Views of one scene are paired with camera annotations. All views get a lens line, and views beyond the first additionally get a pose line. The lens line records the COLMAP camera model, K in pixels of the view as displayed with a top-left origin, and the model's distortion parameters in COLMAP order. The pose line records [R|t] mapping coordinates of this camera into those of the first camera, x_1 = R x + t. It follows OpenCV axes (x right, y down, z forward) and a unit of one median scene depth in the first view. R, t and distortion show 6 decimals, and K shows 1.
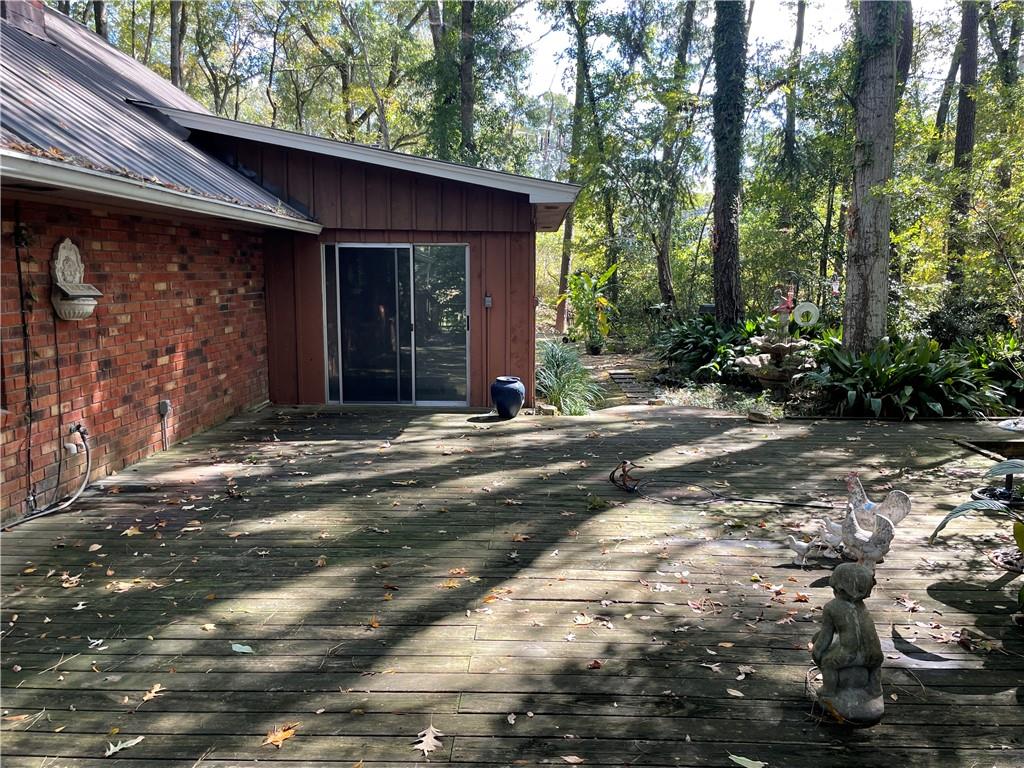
lens RADIAL K [[799.9, 0, 516.1], [0, 799.9, 379.0], [0, 0, 1]] dist [0.089353, -0.117909]
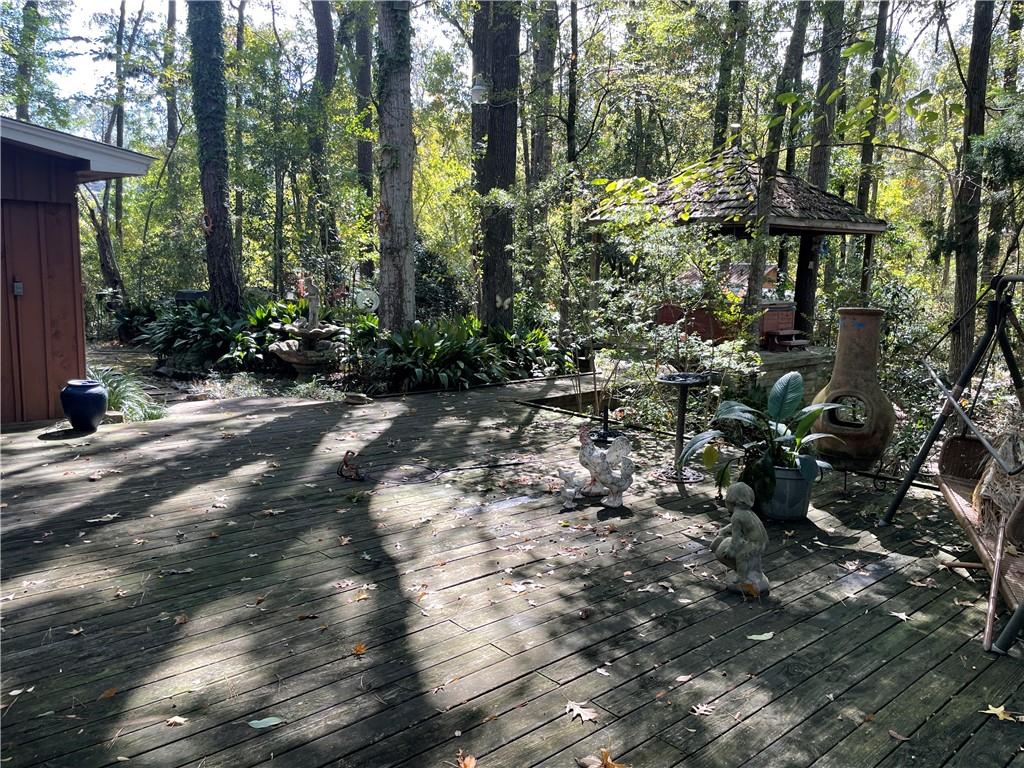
lens RADIAL K [[799.9, 0, 516.1], [0, 799.9, 379.0], [0, 0, 1]] dist [0.089353, -0.117909]
pose [[0.721715, -0.079927, 0.687561, -0.464463], [0.066369, 0.996725, 0.046201, -0.023319], [-0.689002, 0.012289, 0.724656, 0.152027]]
